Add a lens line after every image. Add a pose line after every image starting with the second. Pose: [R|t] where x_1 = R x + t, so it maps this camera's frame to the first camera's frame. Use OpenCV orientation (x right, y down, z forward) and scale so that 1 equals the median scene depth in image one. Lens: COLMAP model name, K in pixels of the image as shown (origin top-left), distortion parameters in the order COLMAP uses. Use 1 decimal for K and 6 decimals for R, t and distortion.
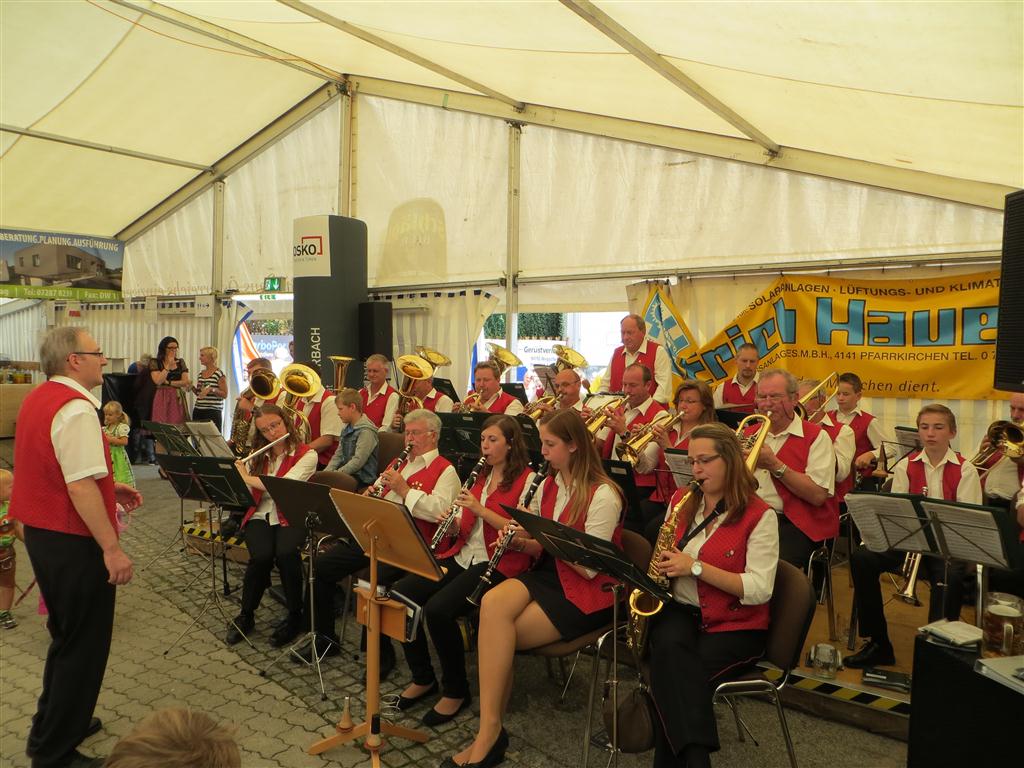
lens RADIAL K [[766.4, 0, 510.6], [0, 766.4, 386.9], [0, 0, 1]] dist [-0.031376, 0.021895]
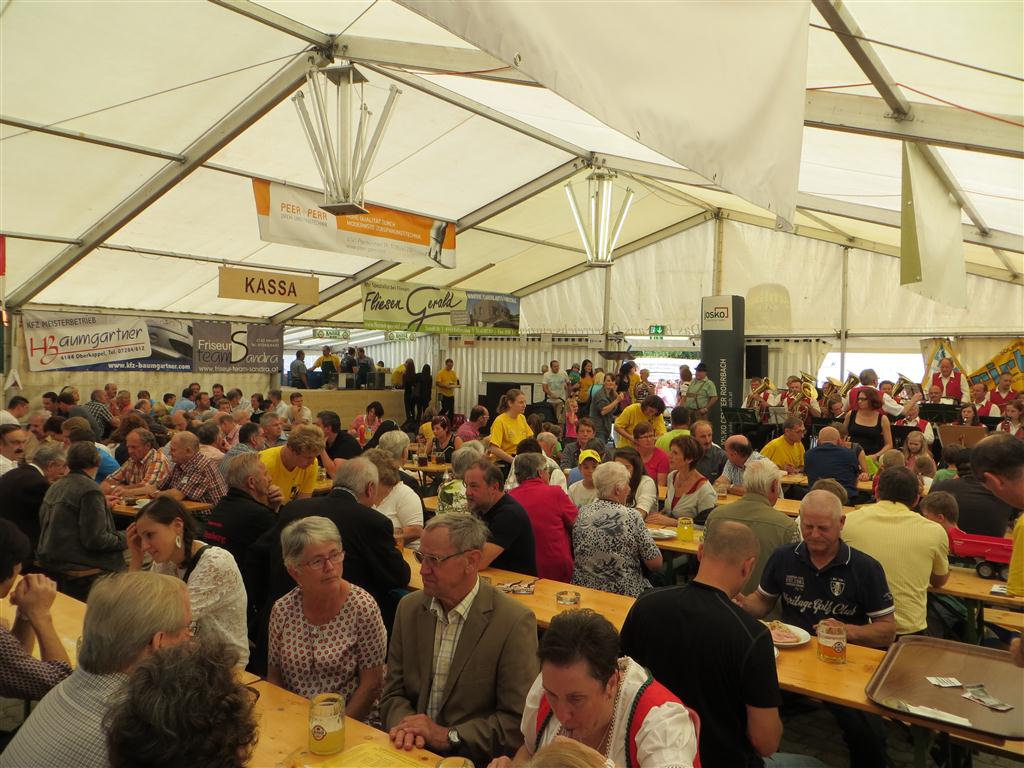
lens RADIAL K [[766.4, 0, 510.2], [0, 766.4, 385.9], [0, 0, 1]] dist [-0.031376, 0.021895]
pose [[0.998875, 0.014502, -0.045148, -0.525577], [-0.015492, 0.999645, -0.021658, 0.024084], [0.044818, 0.022333, 0.998746, -0.614741]]
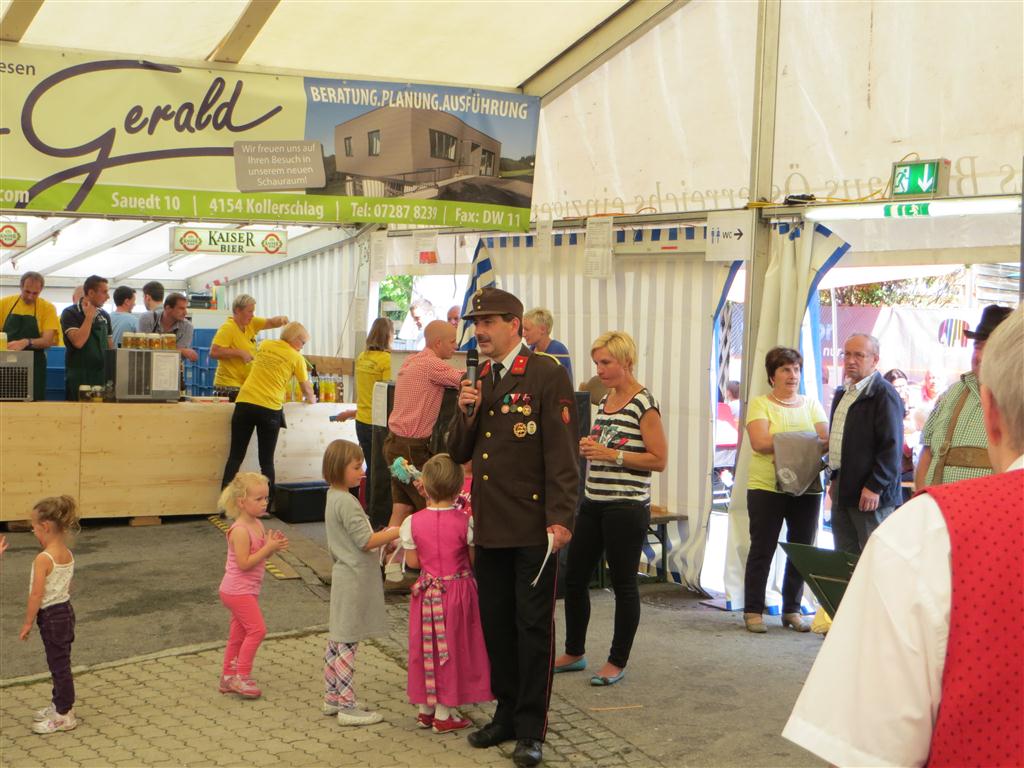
lens RADIAL K [[1581.1, 0, 514.6], [0, 1581.1, 385.9], [0, 0, 1]] dist [-0.003374, 0.000000]
pose [[0.919702, 0.024468, -0.391855, -0.169476], [-0.031227, 0.999453, -0.010882, -0.009089], [0.391374, 0.022245, 0.919963, 0.147524]]
